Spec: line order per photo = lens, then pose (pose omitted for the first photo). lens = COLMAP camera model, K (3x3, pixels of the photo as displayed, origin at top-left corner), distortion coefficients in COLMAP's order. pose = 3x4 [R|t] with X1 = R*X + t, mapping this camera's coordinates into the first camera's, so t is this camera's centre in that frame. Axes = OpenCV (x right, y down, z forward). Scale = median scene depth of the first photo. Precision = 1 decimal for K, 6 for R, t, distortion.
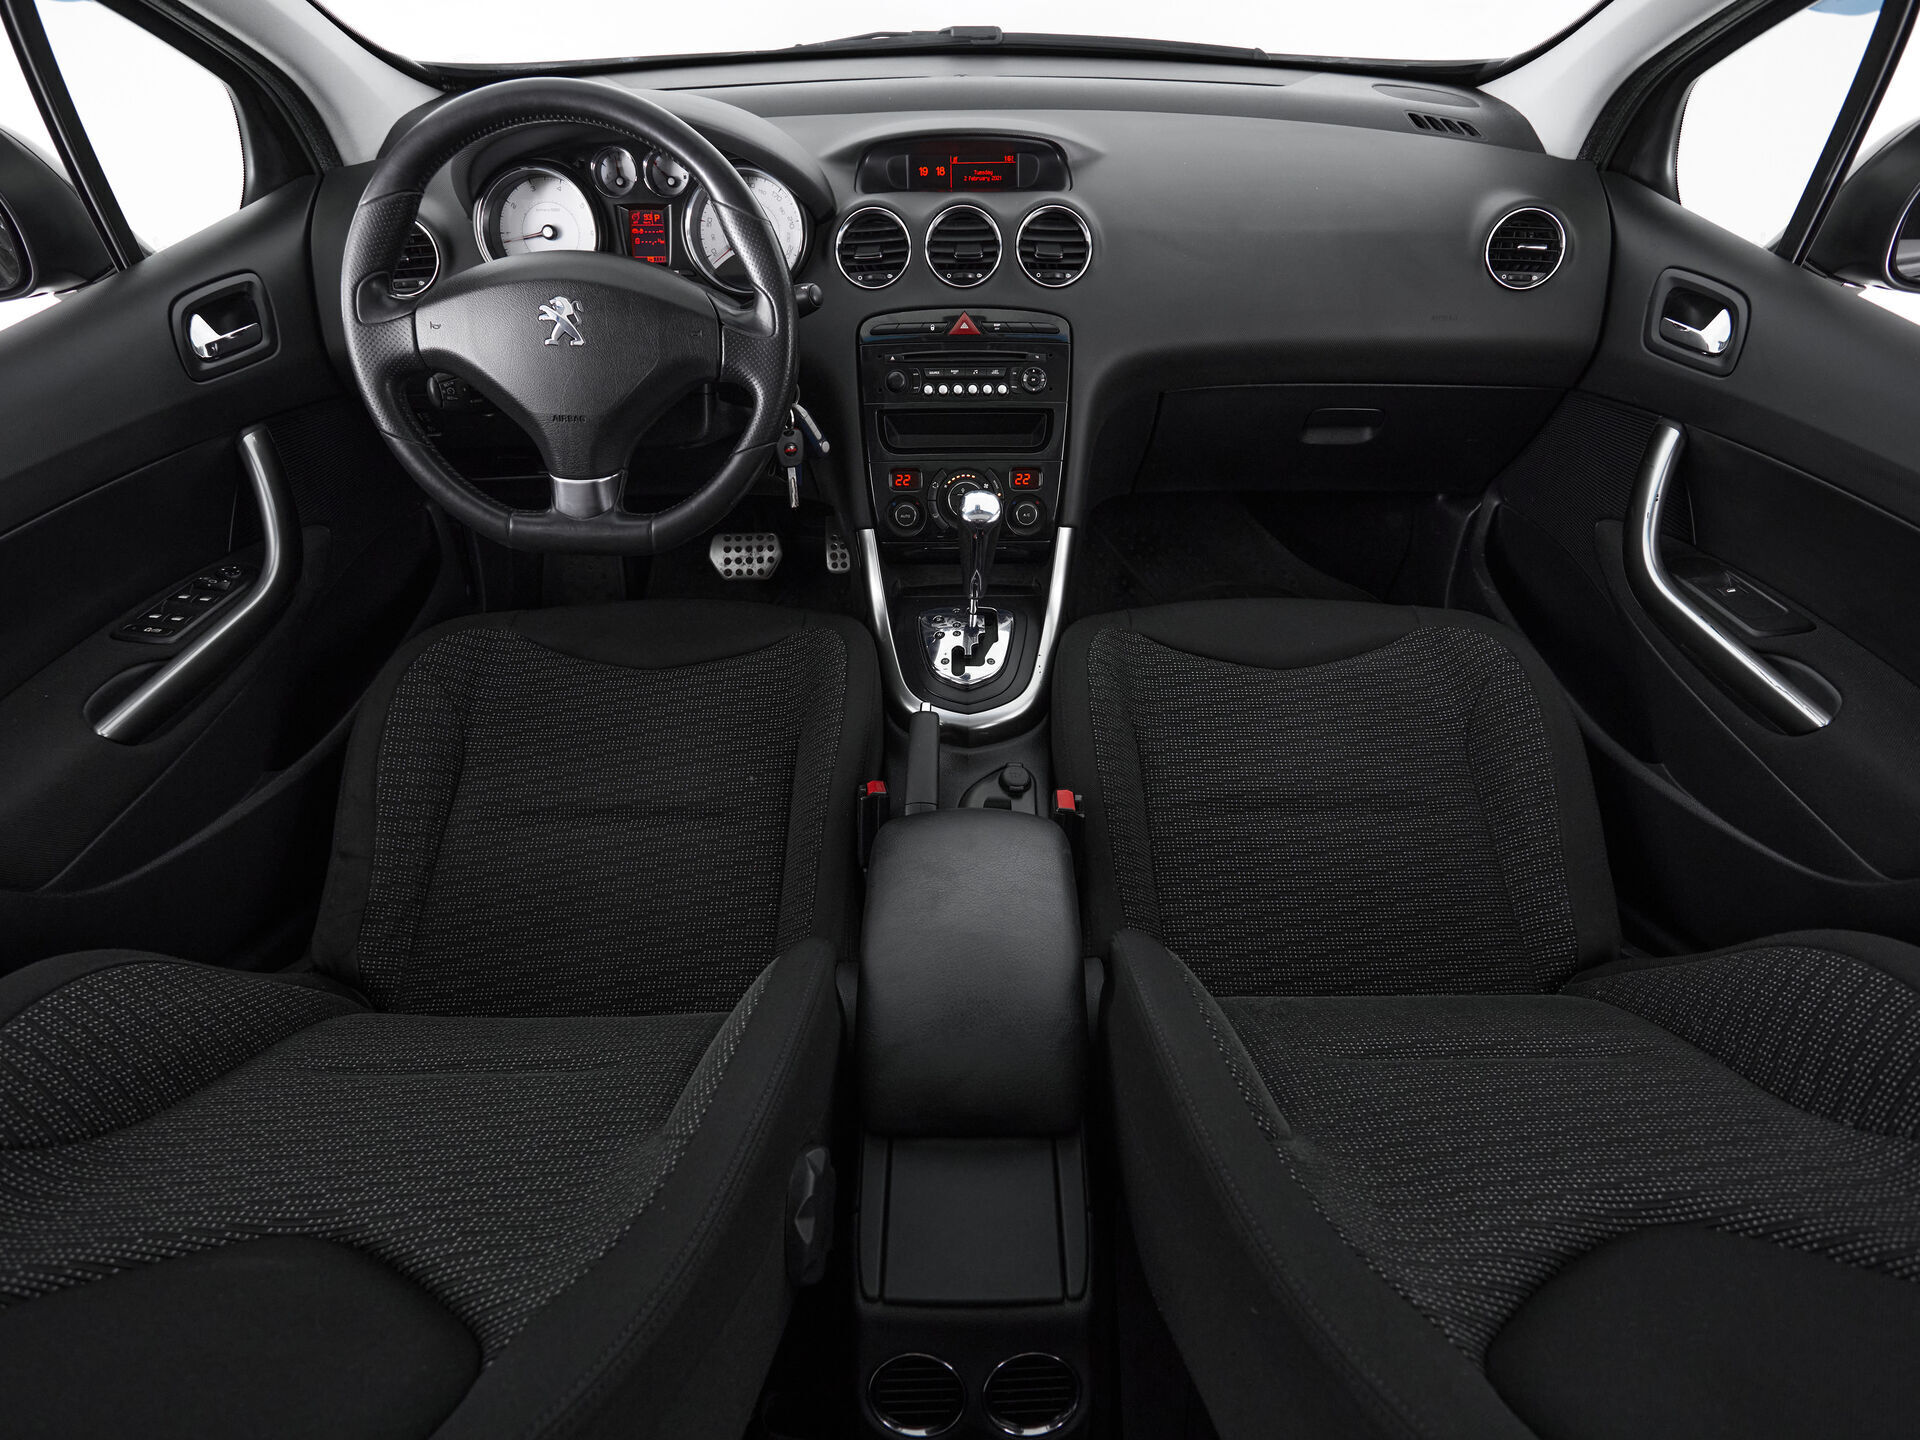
lens RADIAL K [[1026.4, 0, 965.5], [0, 1026.4, 717.8], [0, 0, 1]] dist [-0.000074, -0.002257]
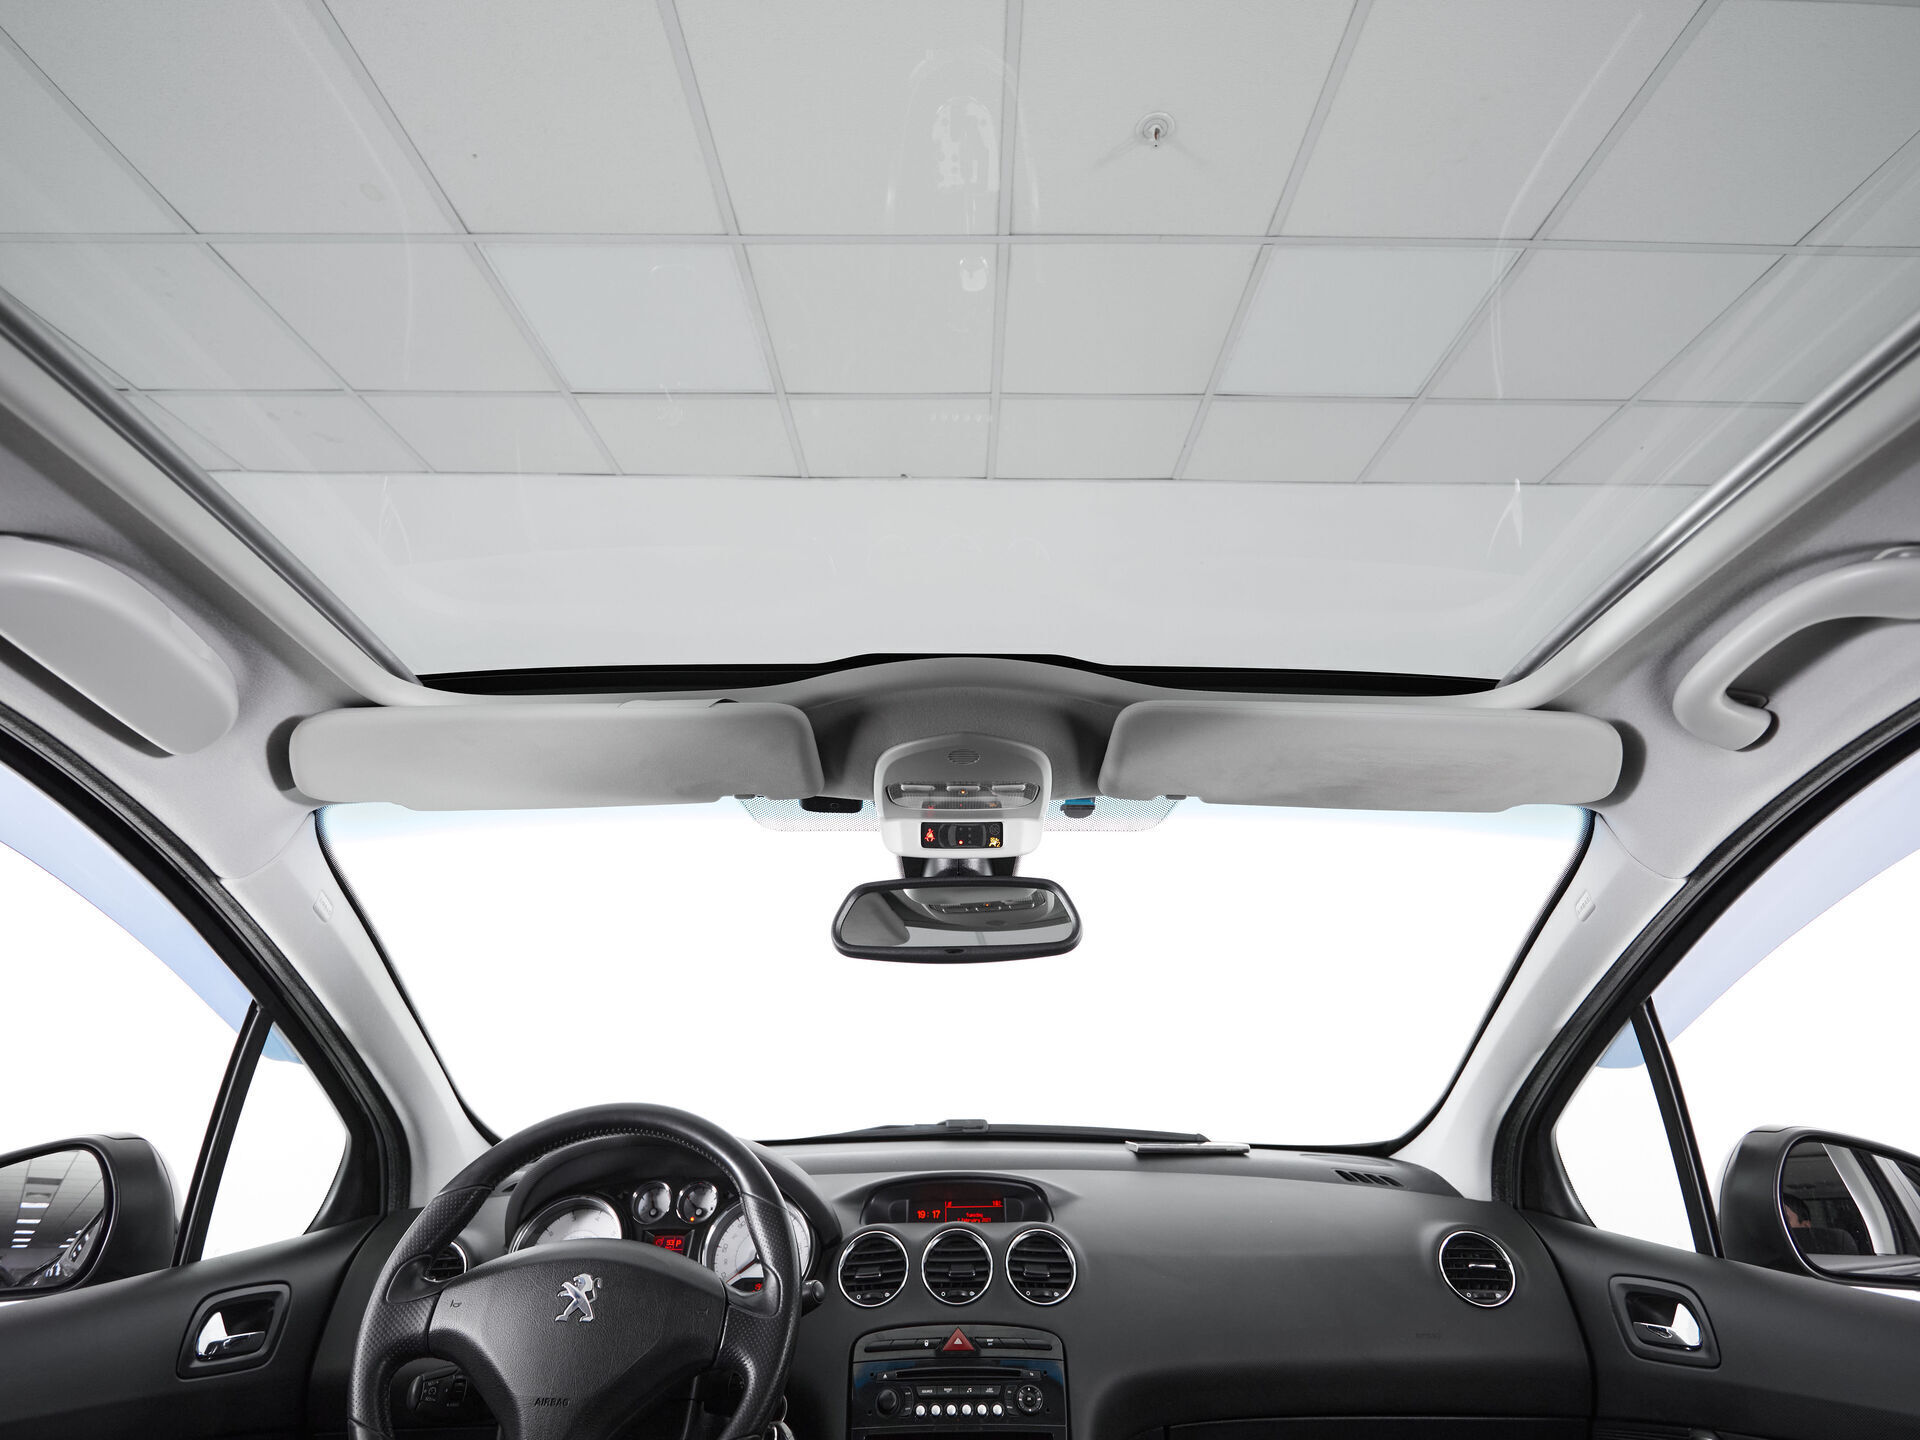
lens RADIAL K [[1026.4, 0, 967.1], [0, 1026.4, 716.3], [0, 0, 1]] dist [-0.000074, -0.002257]
pose [[0.999950, 0.001446, 0.009919, -0.002951], [0.007843, 0.503304, -0.864074, 0.181466], [-0.006242, 0.864108, 0.503268, -0.043185]]
